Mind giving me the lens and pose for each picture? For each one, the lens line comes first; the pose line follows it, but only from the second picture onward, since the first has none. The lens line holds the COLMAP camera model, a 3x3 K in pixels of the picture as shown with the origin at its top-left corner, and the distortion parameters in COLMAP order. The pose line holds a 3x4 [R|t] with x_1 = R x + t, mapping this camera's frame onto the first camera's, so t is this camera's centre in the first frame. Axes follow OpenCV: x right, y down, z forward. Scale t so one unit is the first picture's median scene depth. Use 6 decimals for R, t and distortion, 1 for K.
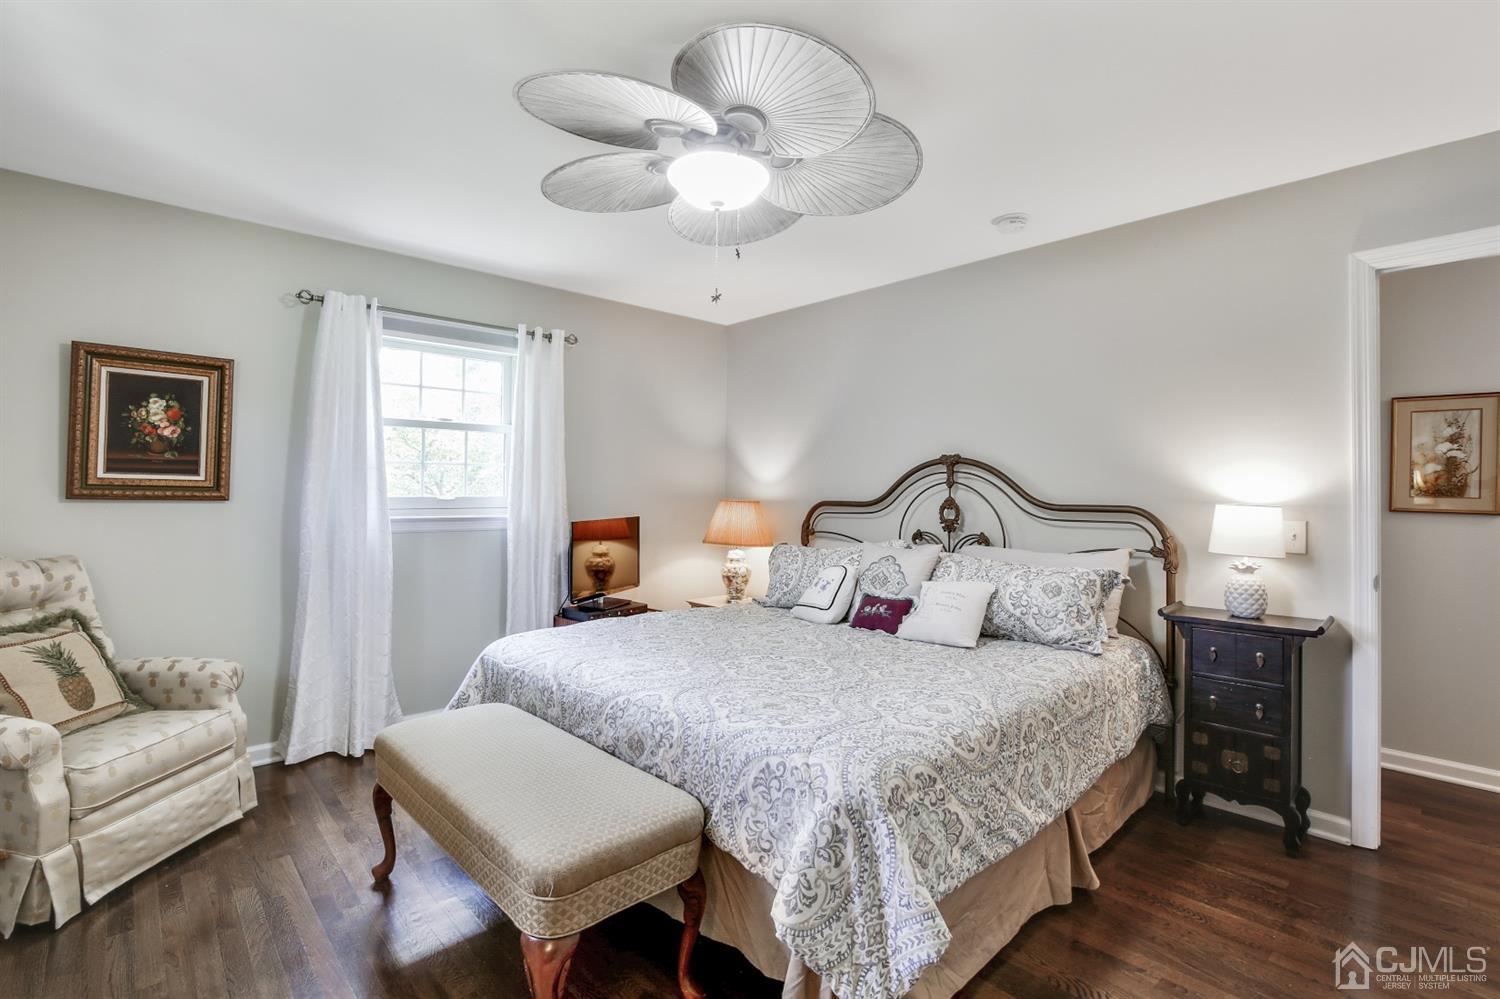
lens RADIAL K [[682.9, 0, 750.0], [0, 682.9, 499.5], [0, 0, 1]] dist [0.025438, -0.000024]
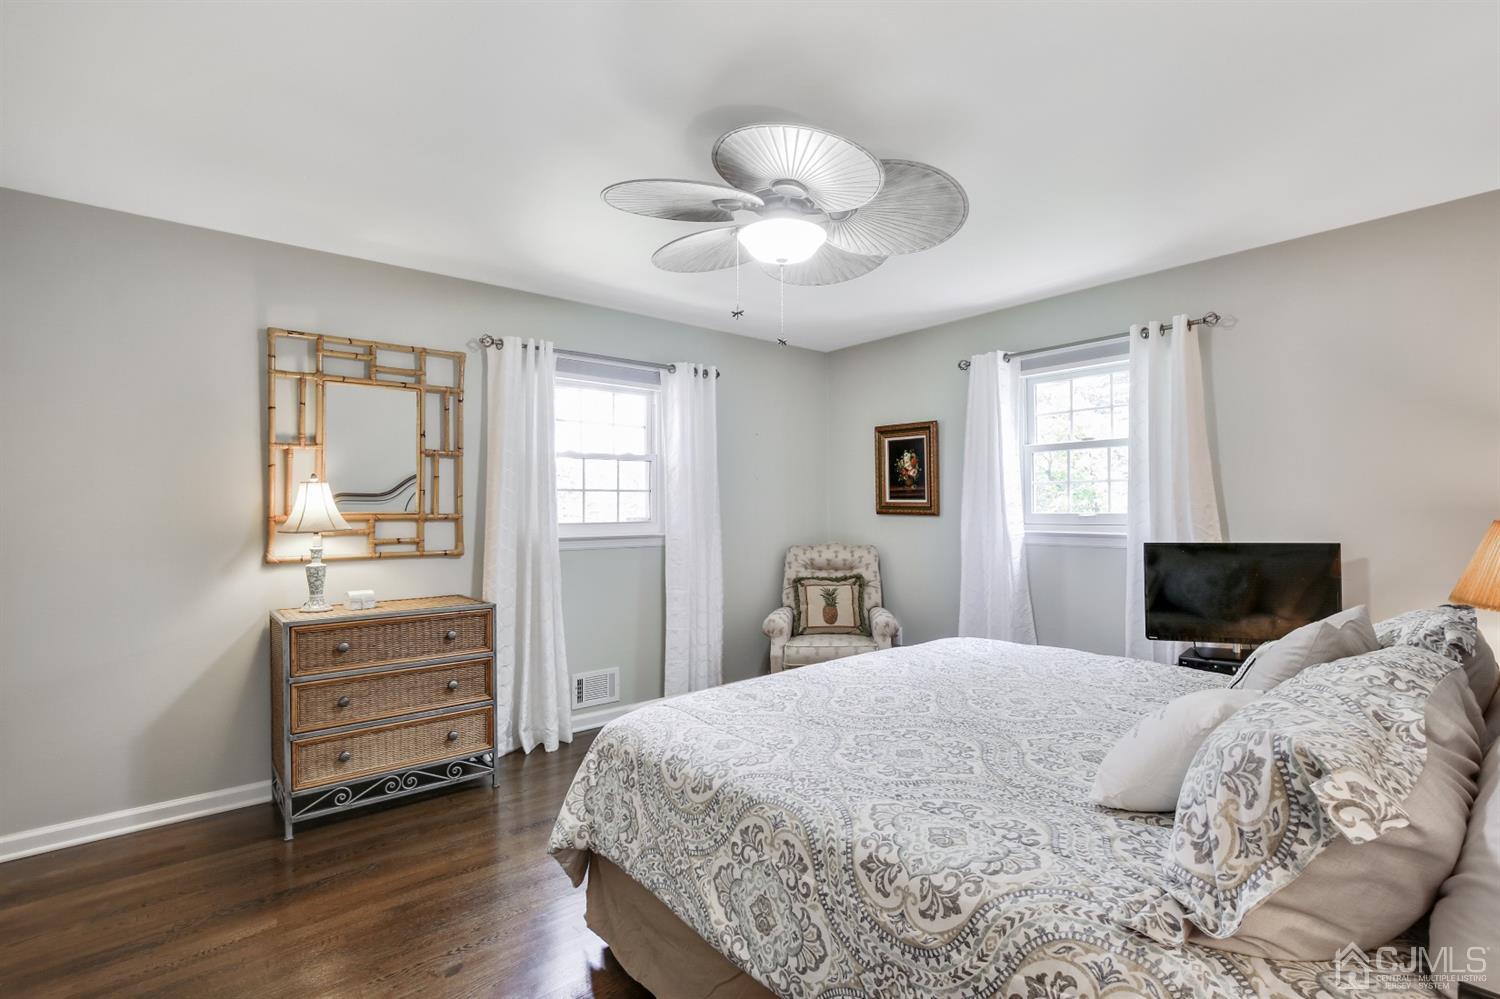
lens RADIAL K [[711.4, 0, 748.3], [0, 711.4, 491.4], [0, 0, 1]] dist [-0.048337, -0.000113]
pose [[-0.063327, -0.028953, -0.997573, 0.841275], [-0.010901, 0.999540, -0.028318, -0.003967], [0.997933, 0.009081, -0.063613, 0.749138]]
